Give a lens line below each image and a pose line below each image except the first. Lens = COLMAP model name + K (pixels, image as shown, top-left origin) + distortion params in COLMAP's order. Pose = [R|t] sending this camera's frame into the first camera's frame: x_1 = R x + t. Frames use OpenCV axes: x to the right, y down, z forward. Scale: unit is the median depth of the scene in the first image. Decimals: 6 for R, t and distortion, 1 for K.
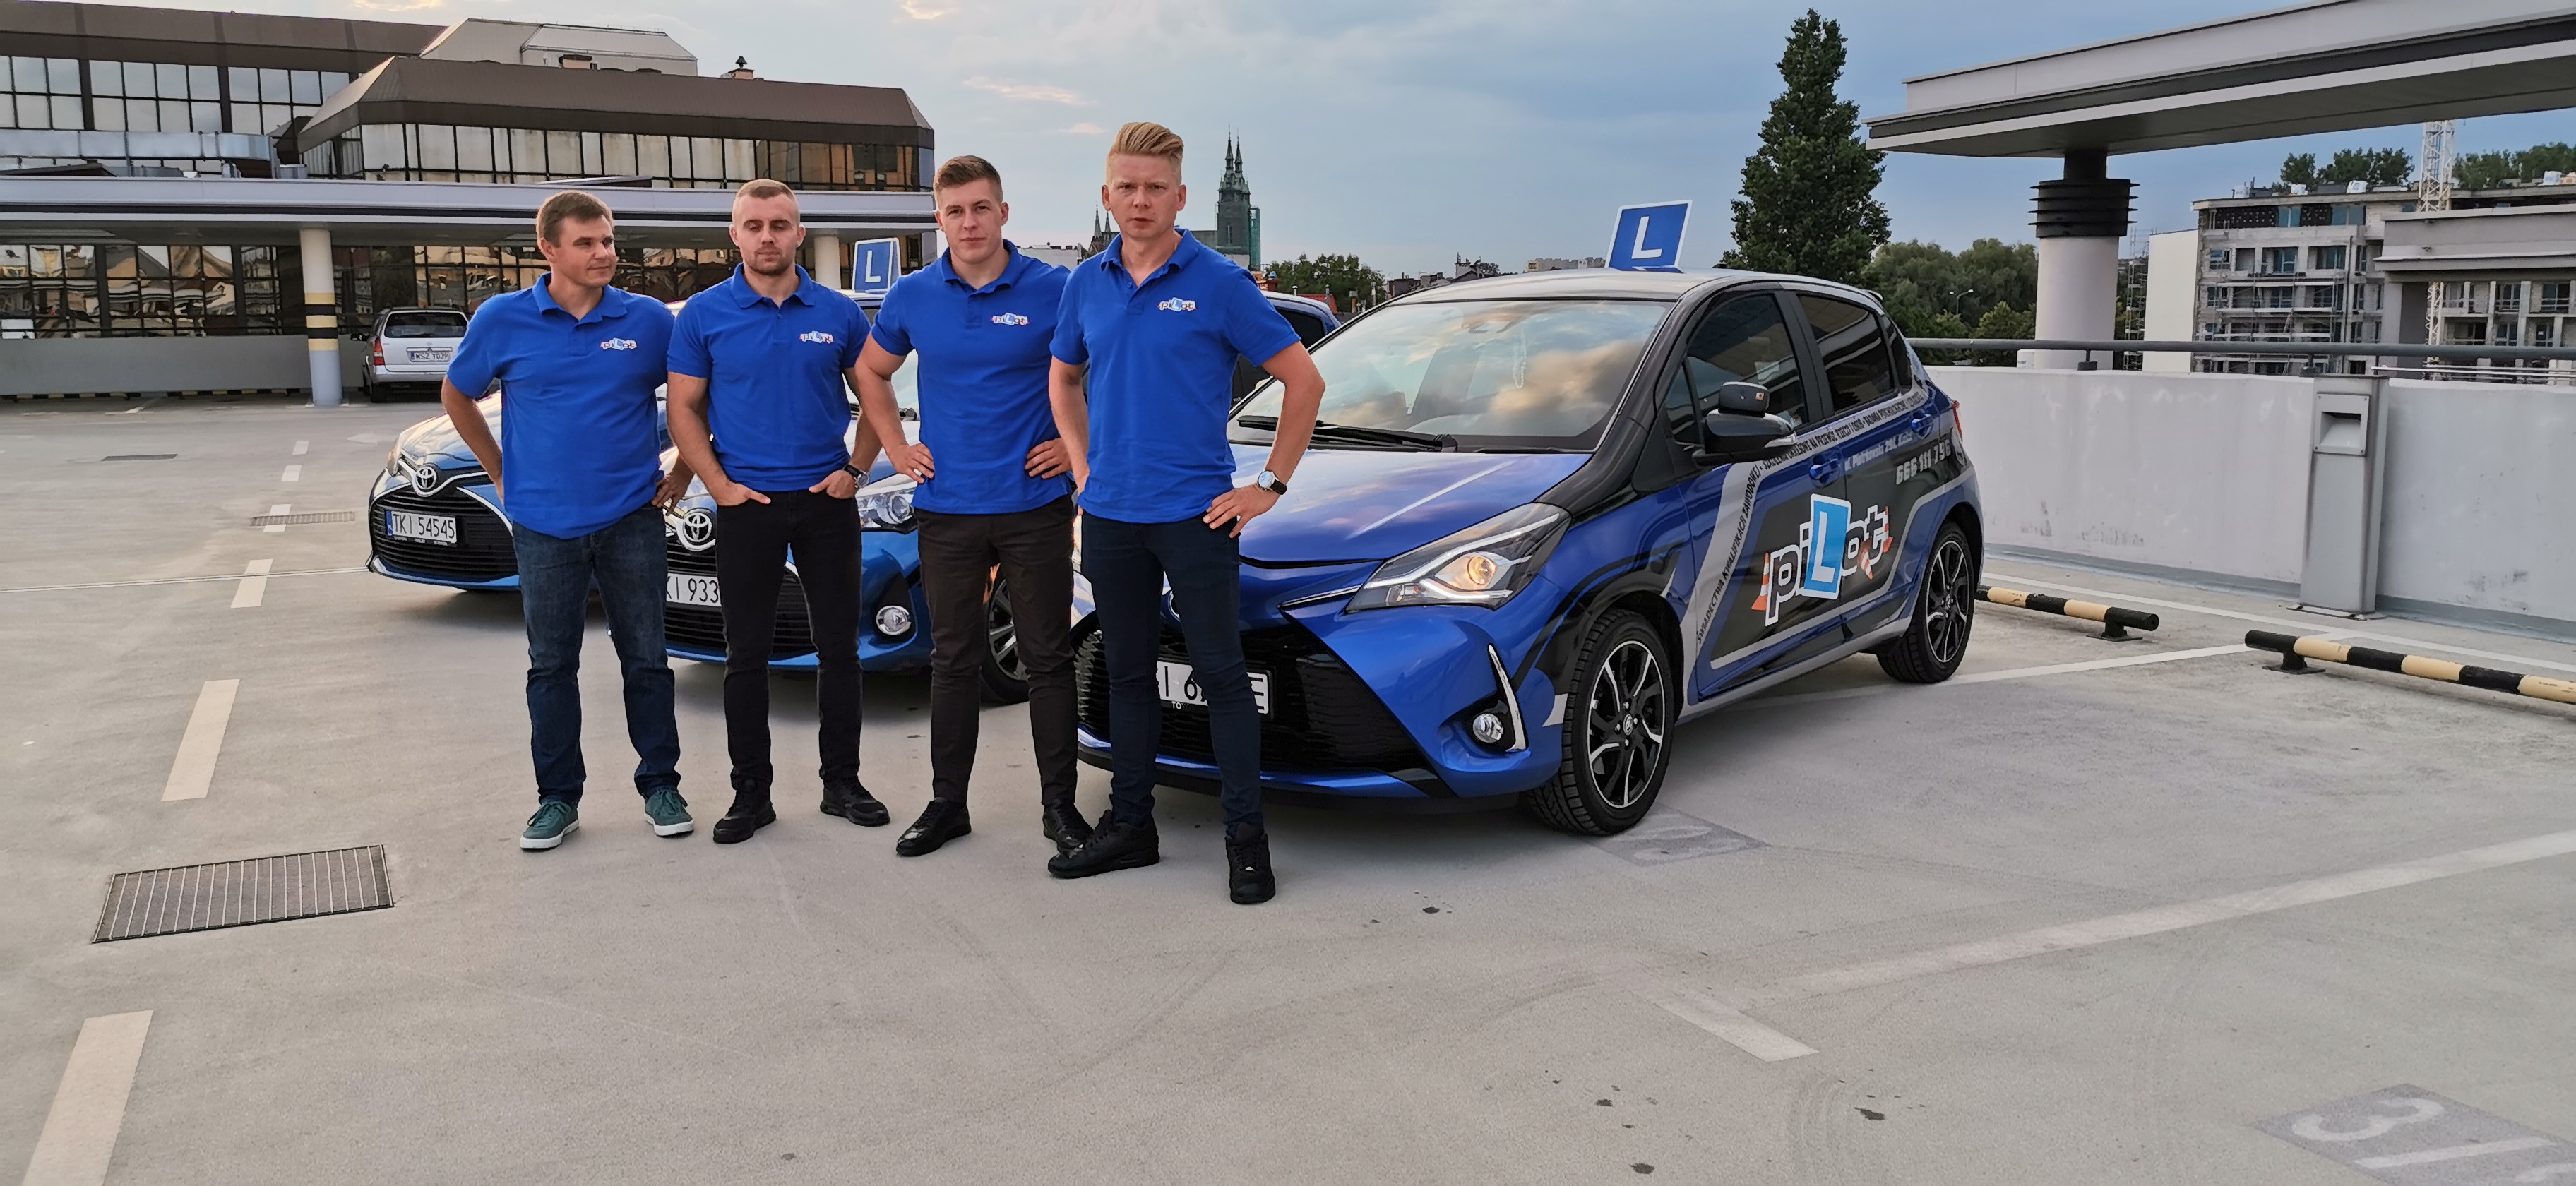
lens RADIAL K [[2003.7, 0, 1292.9], [0, 2003.7, 517.6], [0, 0, 1]] dist [0.071340, -0.127806]
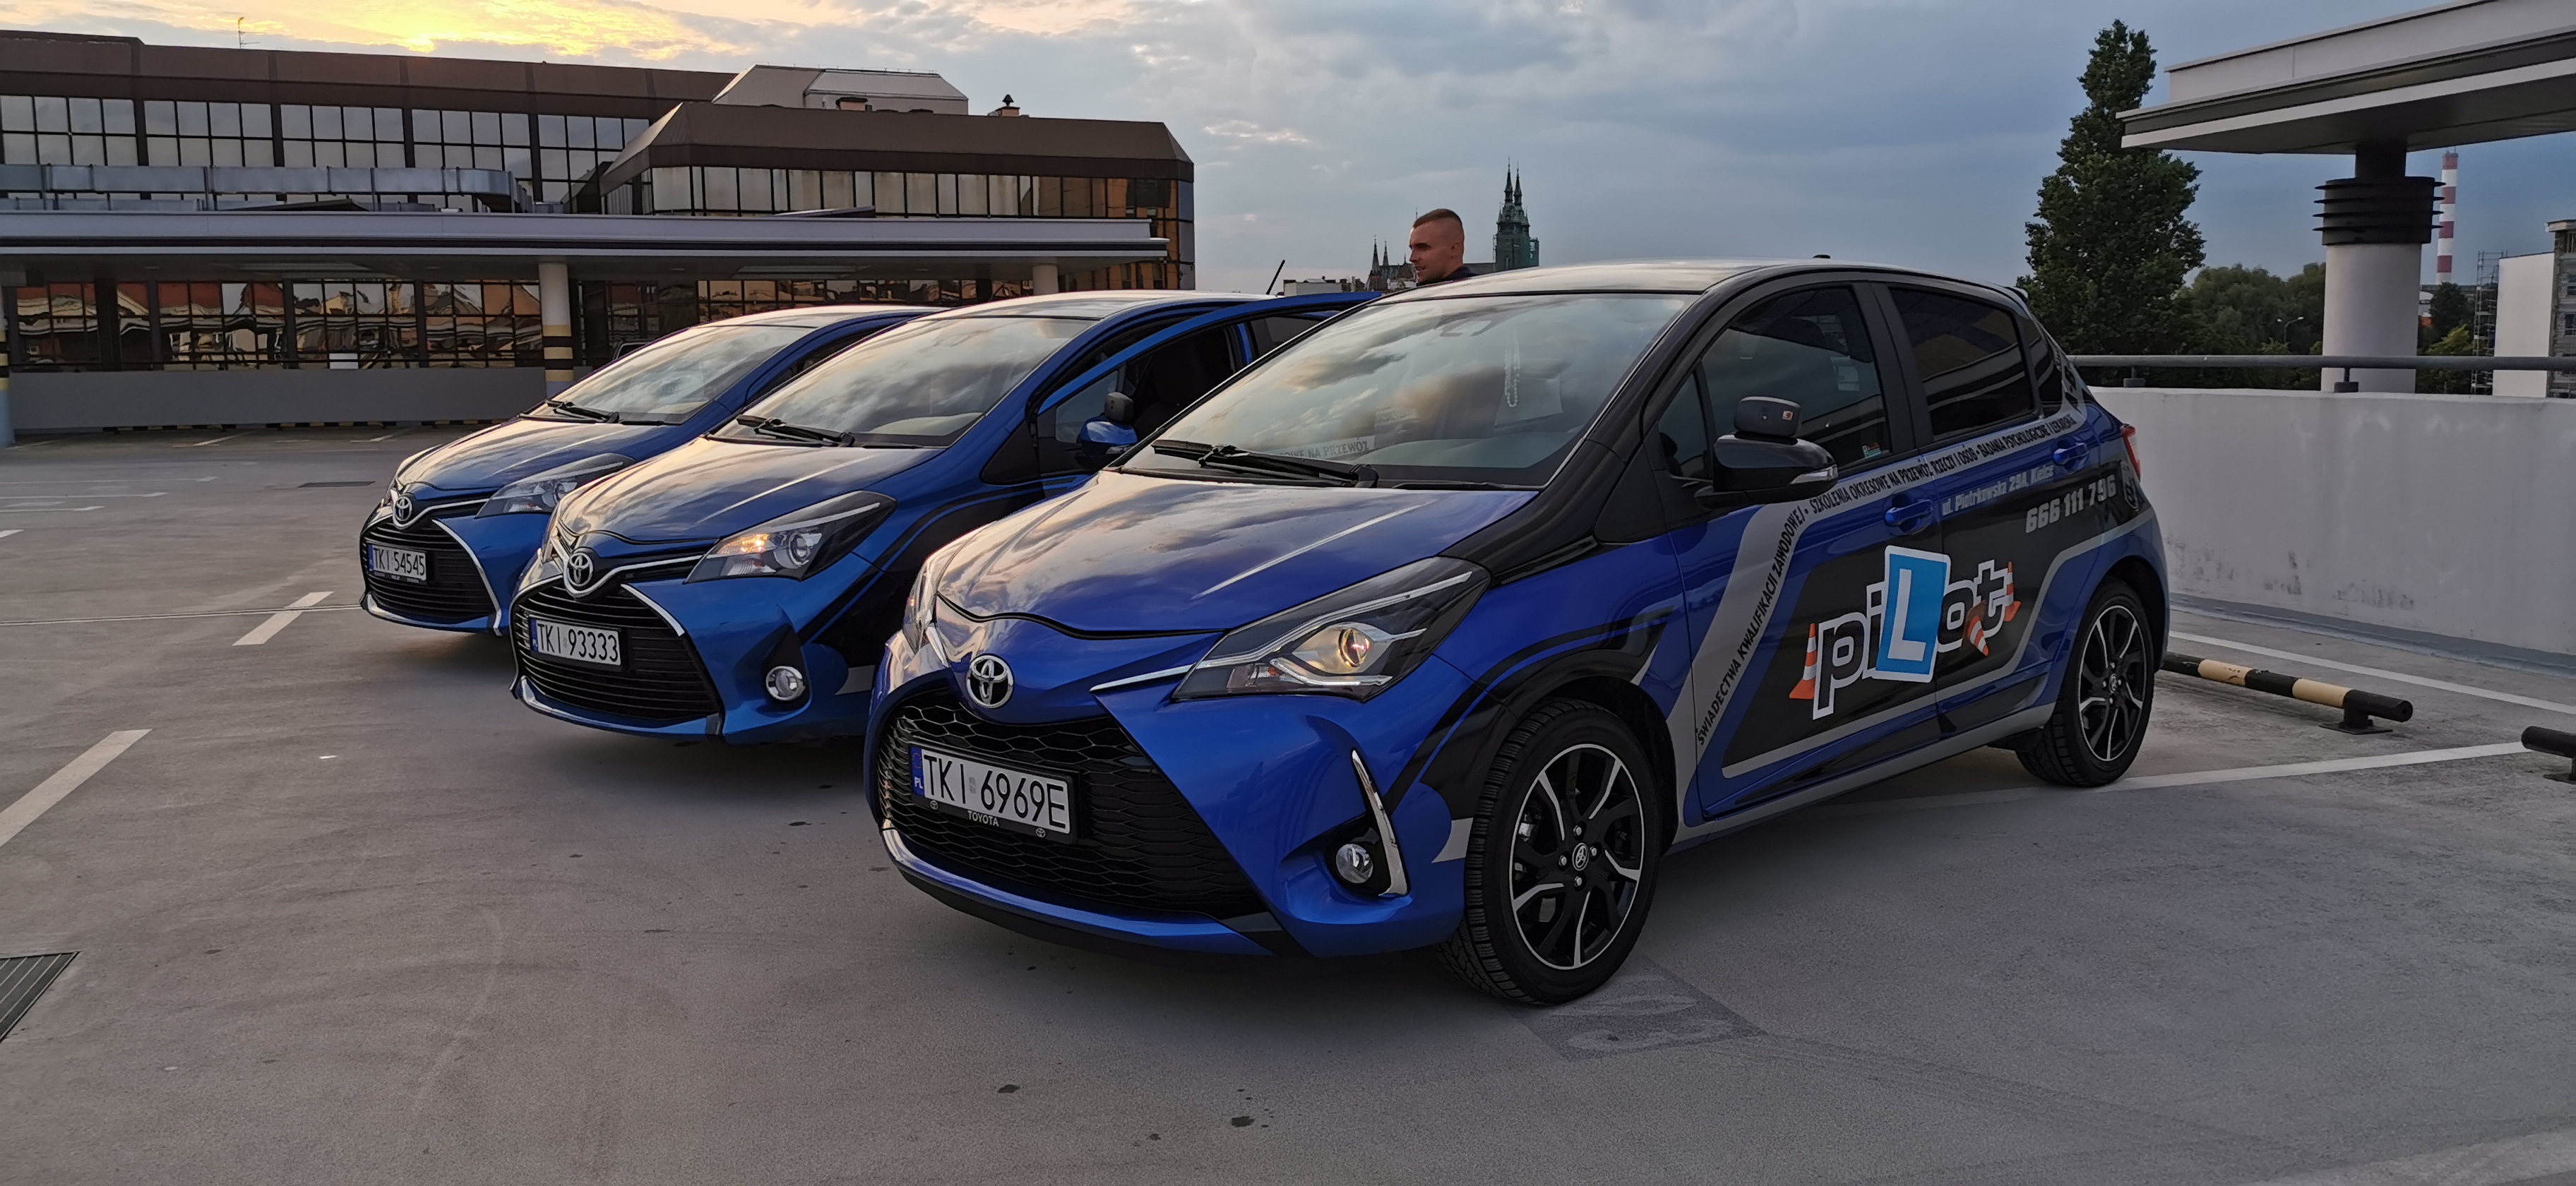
lens RADIAL K [[2003.7, 0, 1292.9], [0, 2003.7, 517.6], [0, 0, 1]] dist [0.071340, -0.127806]
pose [[0.990149, 0.008340, -0.139767, 0.097327], [-0.010660, 0.999817, -0.015860, -0.005372], [0.139609, 0.017194, 0.990057, 0.147198]]
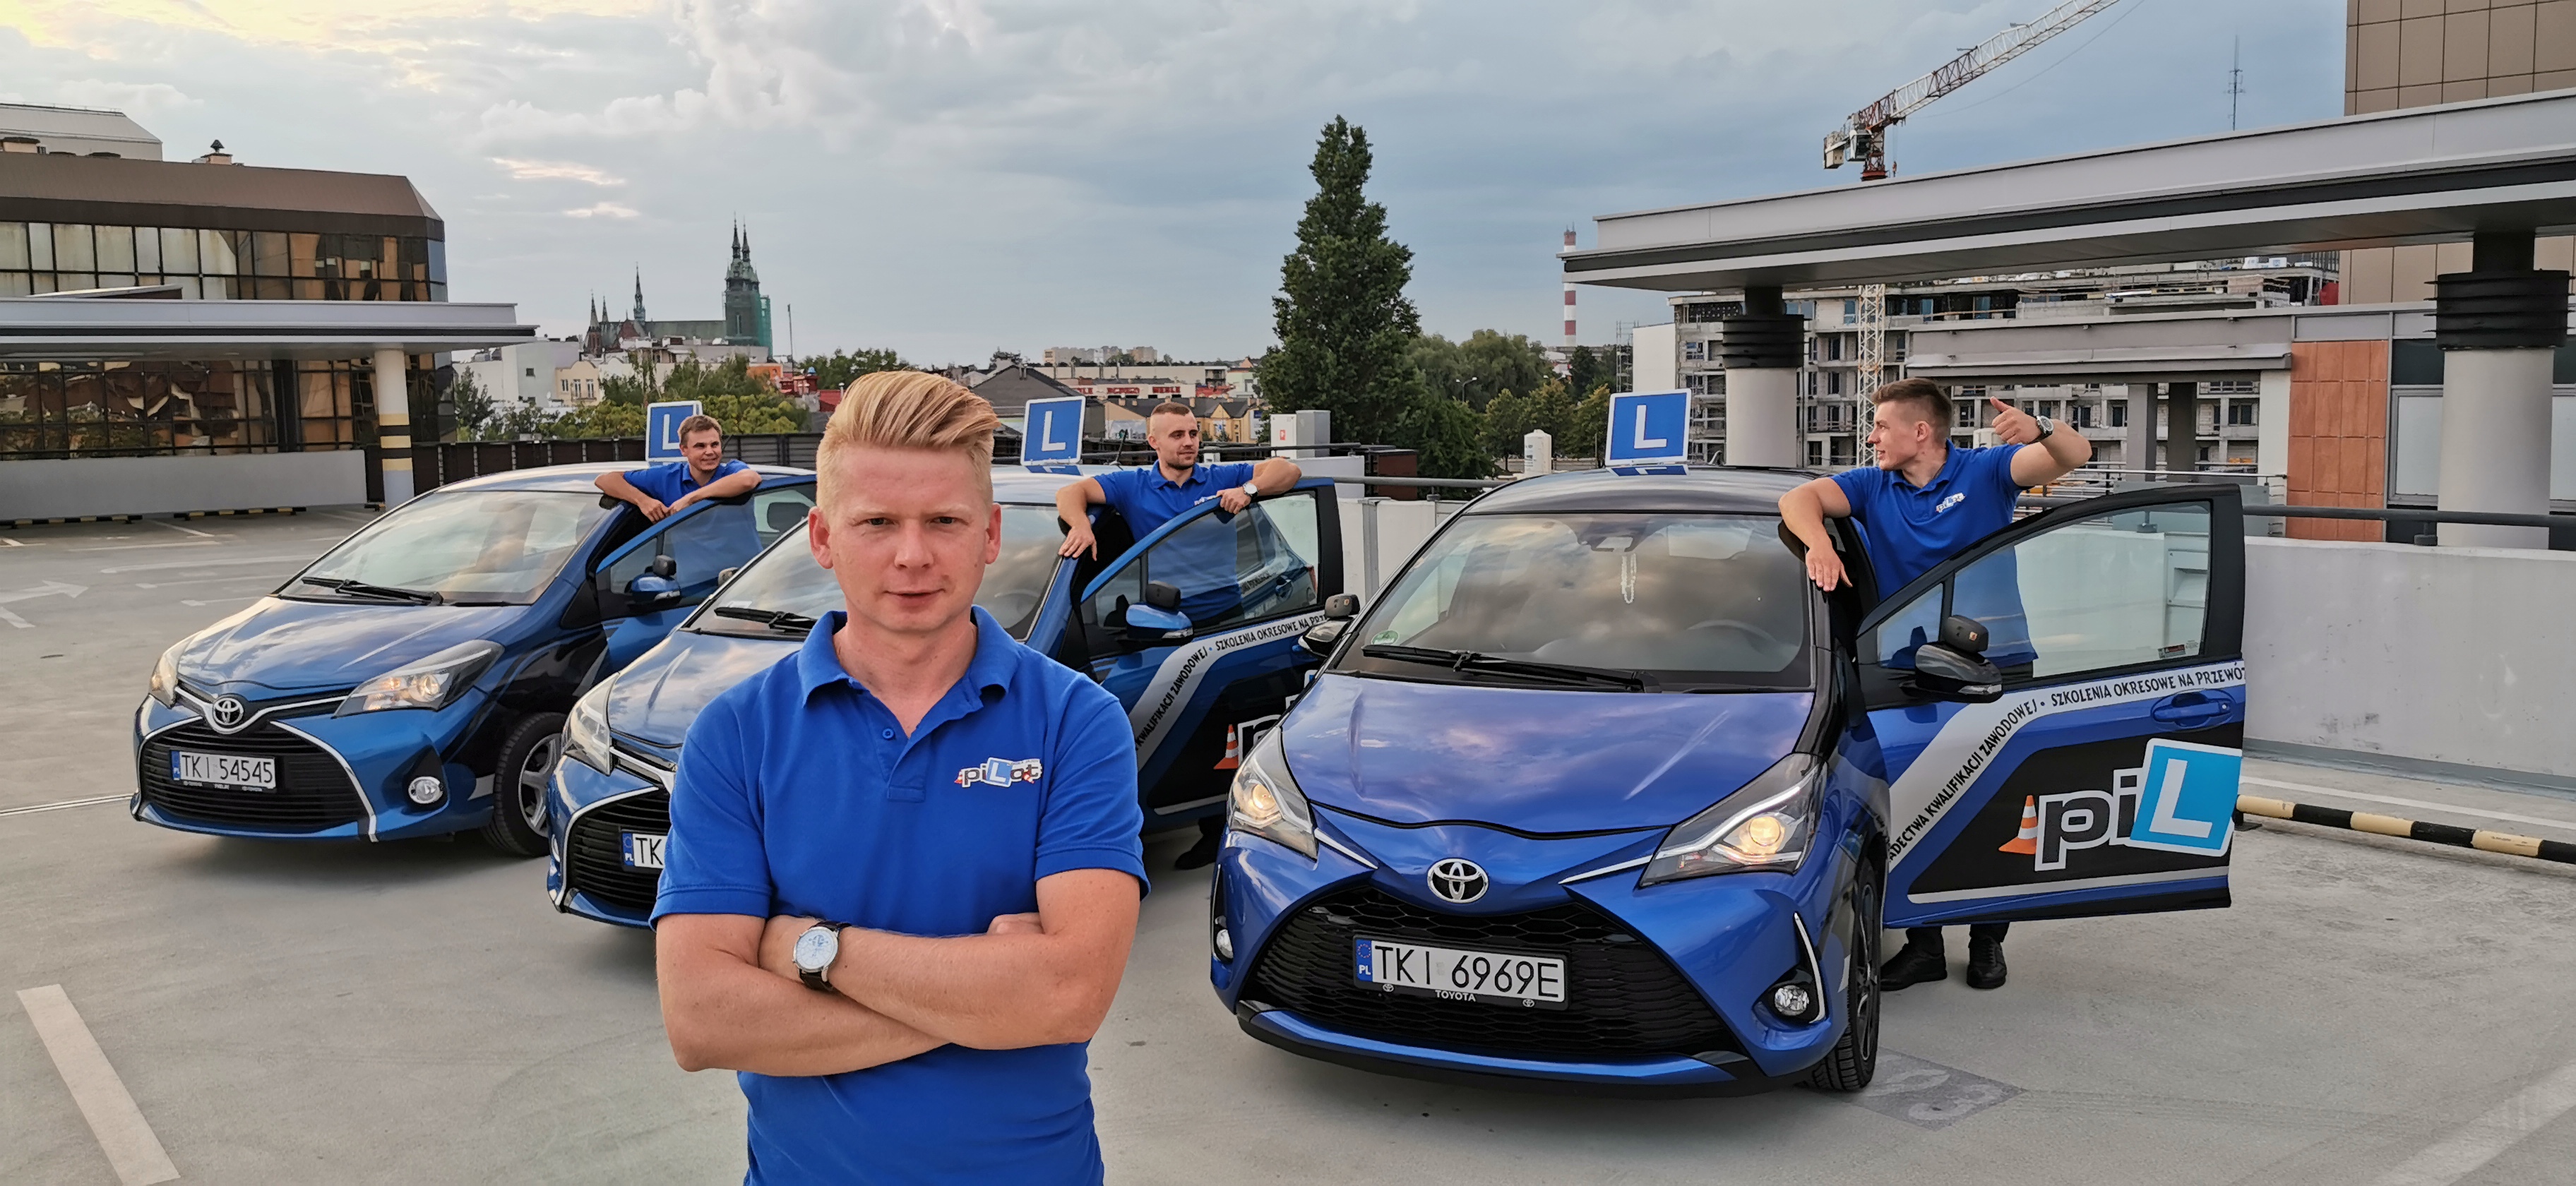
lens RADIAL K [[2003.7, 0, 1292.9], [0, 2003.7, 517.6], [0, 0, 1]] dist [0.071340, -0.127806]
pose [[0.970732, -0.025462, 0.238814, -0.194812], [0.035577, 0.998639, -0.038139, -0.052511], [-0.237518, 0.045519, 0.970316, 0.066023]]
